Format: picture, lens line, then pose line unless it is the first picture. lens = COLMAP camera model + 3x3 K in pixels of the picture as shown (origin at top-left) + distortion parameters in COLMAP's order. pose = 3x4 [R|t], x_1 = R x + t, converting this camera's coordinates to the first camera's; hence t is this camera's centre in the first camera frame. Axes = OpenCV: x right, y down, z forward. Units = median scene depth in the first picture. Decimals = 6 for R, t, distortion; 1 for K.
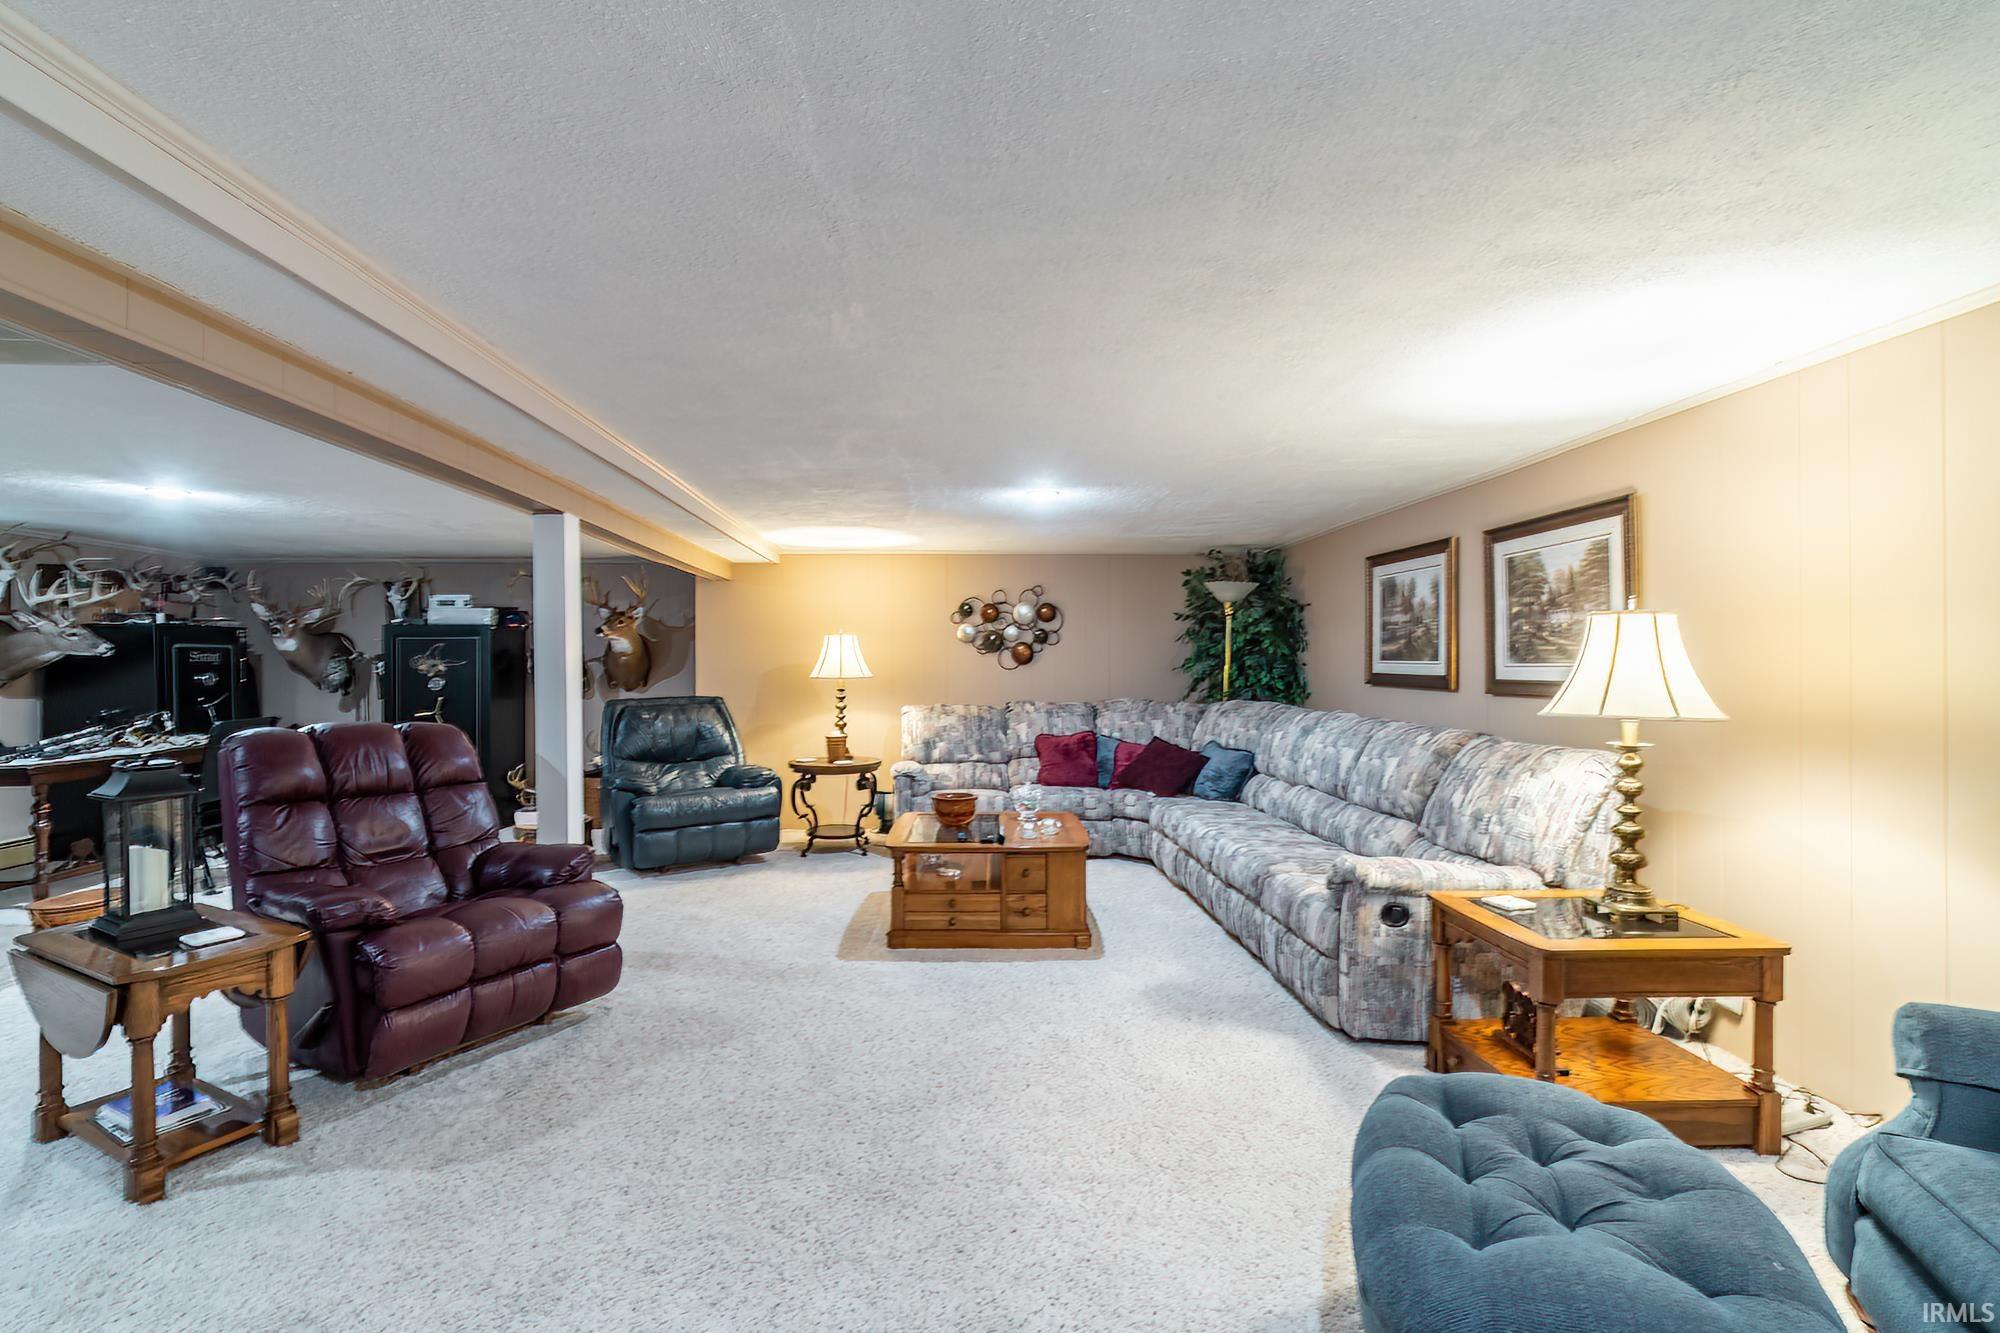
lens RADIAL K [[894.0, 0, 989.0], [0, 894.0, 666.2], [0, 0, 1]] dist [-0.003733, -0.000476]
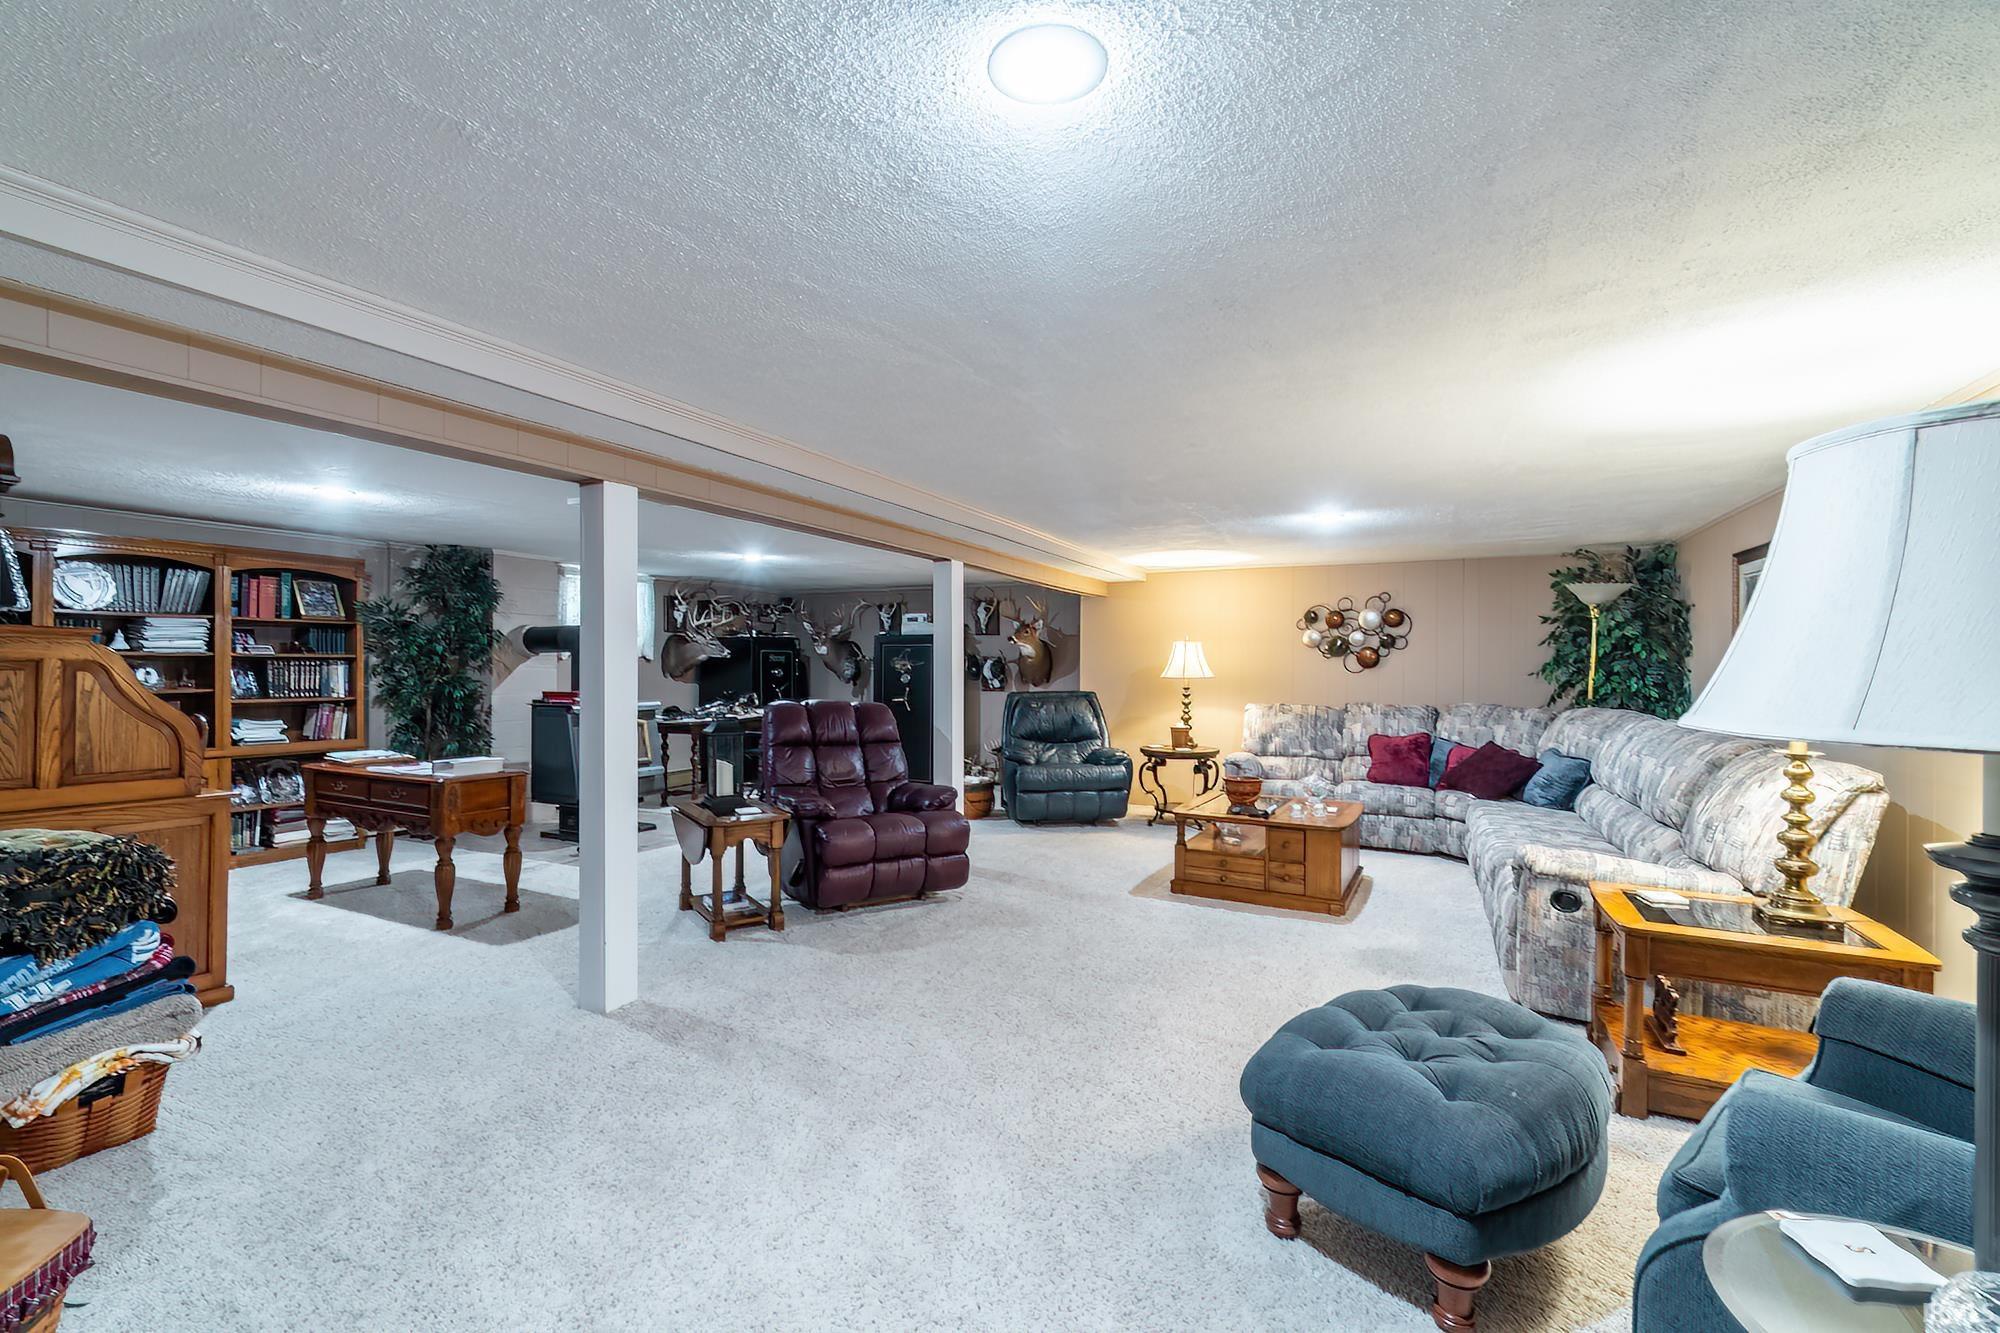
lens RADIAL K [[872.7, 0, 988.0], [0, 872.7, 668.7], [0, 0, 1]] dist [-0.000634, -0.000106]
pose [[0.872072, 0.009622, -0.489284, 0.190118], [-0.009131, 0.999953, 0.003391, -0.000910], [0.489293, 0.001511, 0.872118, -0.143522]]
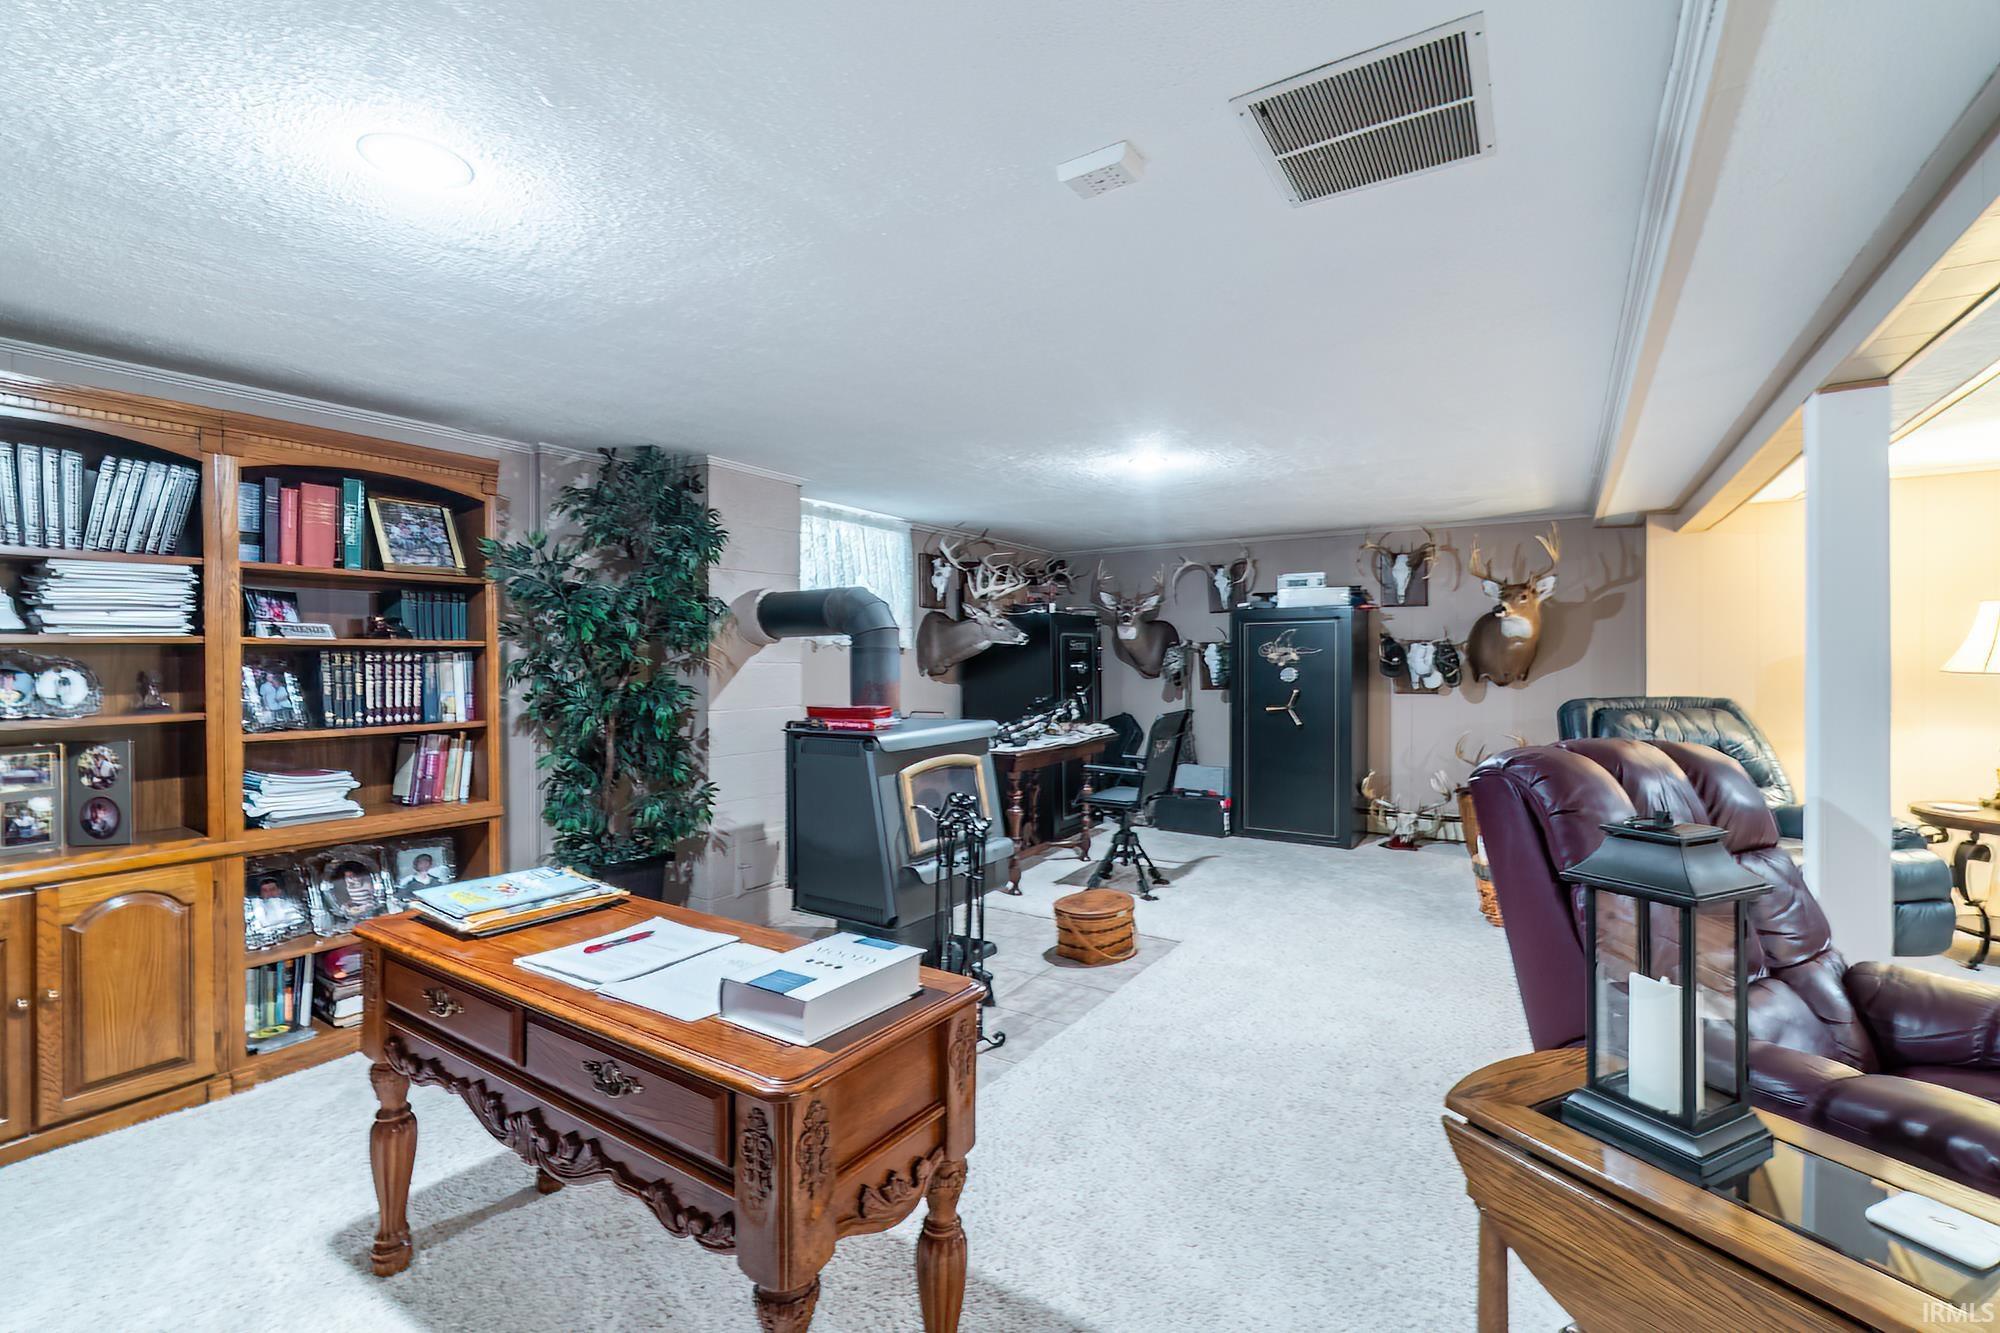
lens RADIAL K [[877.4, 0, 995.1], [0, 877.4, 666.9], [0, 0, 1]] dist [0.001567, 0.000055]
pose [[0.816715, 0.007170, -0.576997, -0.440303], [-0.000634, 0.999933, 0.011528, 0.002665], [0.577041, -0.009050, 0.816665, 0.149503]]
